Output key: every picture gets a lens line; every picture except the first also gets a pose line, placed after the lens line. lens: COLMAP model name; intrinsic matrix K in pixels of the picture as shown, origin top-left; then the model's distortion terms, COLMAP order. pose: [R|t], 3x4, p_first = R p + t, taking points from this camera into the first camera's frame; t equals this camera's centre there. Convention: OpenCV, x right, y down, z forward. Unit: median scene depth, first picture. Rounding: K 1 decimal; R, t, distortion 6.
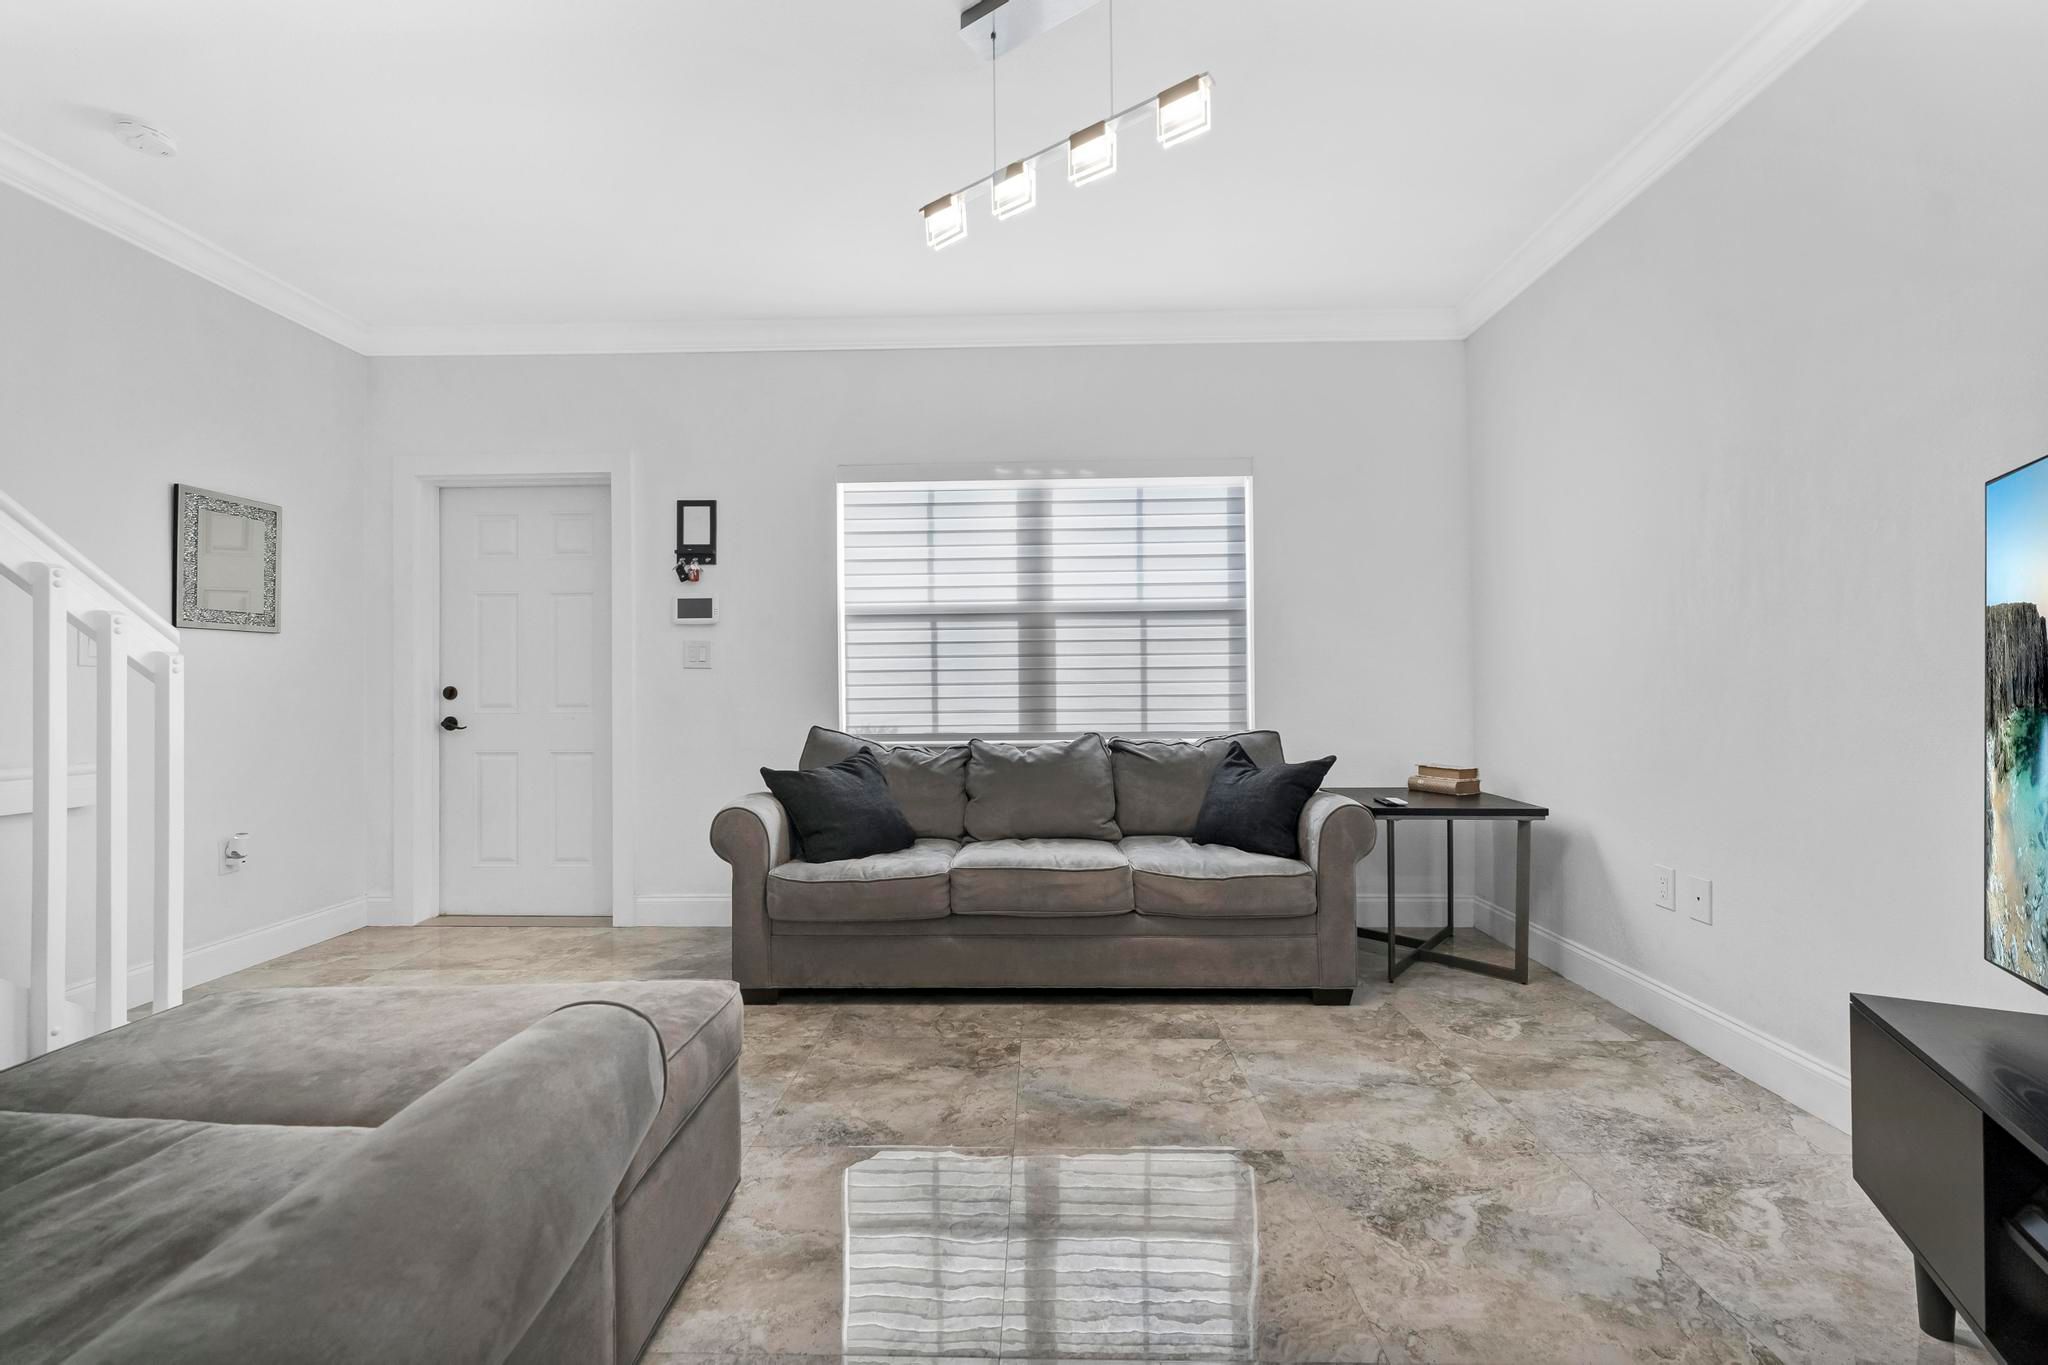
lens RADIAL K [[838.5, 0, 1013.5], [0, 838.5, 694.6], [0, 0, 1]] dist [0.008595, -0.001089]
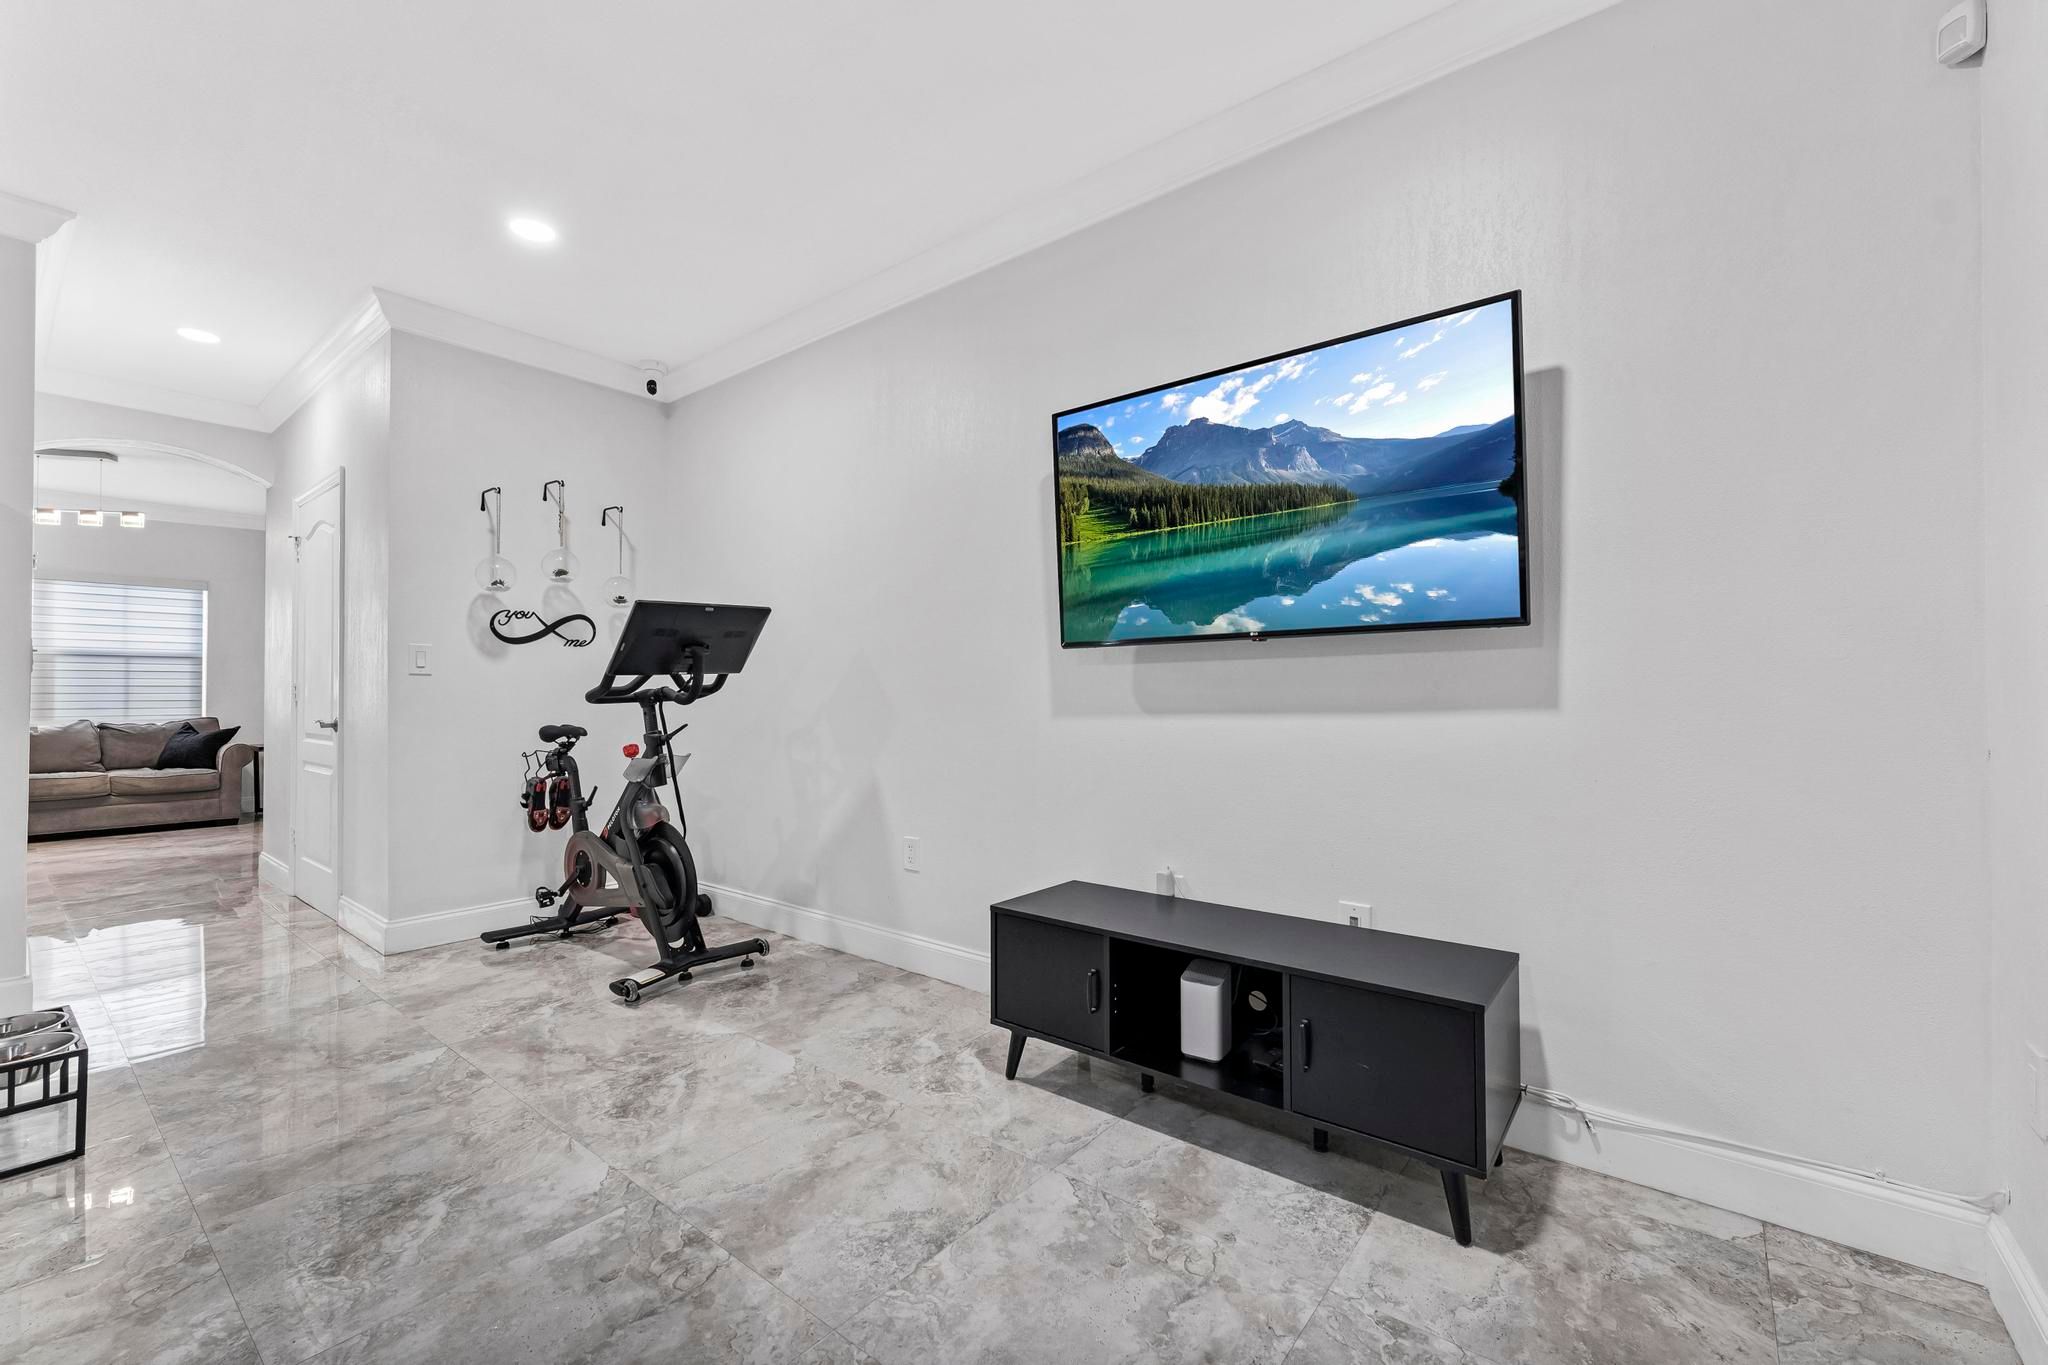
lens RADIAL K [[838.5, 0, 1020.9], [0, 838.5, 685.2], [0, 0, 1]] dist [0.008595, -0.001089]
pose [[0.598468, 0.015862, 0.800989, -0.181245], [0.005811, 0.999692, -0.024138, 0.026780], [-0.801125, 0.019100, 0.598192, -1.945577]]
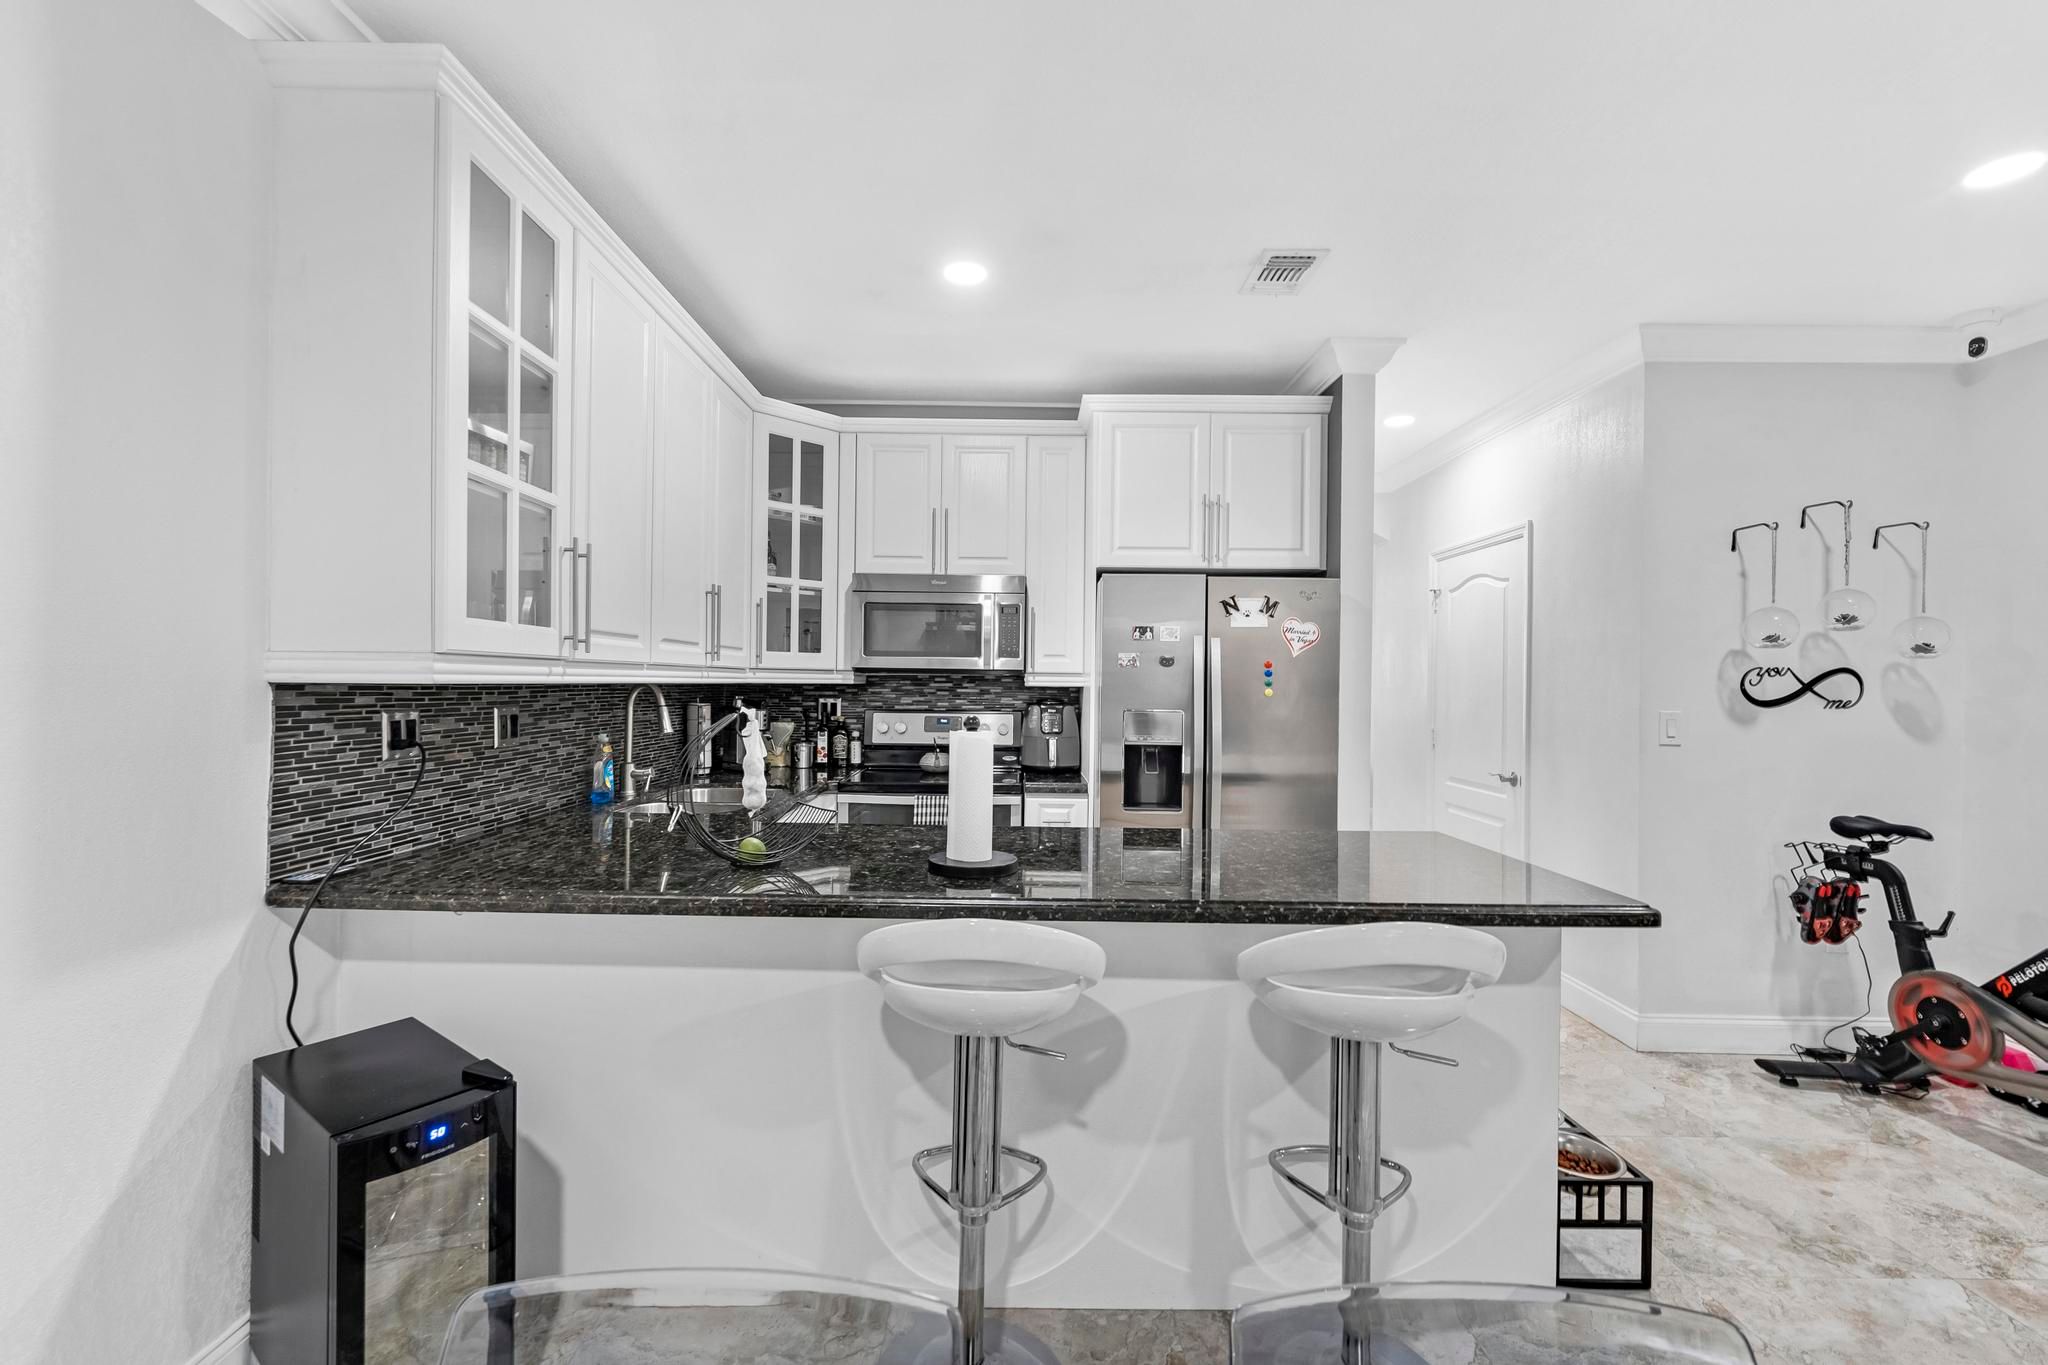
lens RADIAL K [[838.5, 0, 1024.5], [0, 838.5, 688.0], [0, 0, 1]] dist [0.008595, -0.001089]
pose [[0.999157, 0.022481, 0.034348, -0.554122], [-0.022366, 0.999743, -0.003711, -0.063079], [-0.034423, 0.002939, 0.999403, -1.621629]]
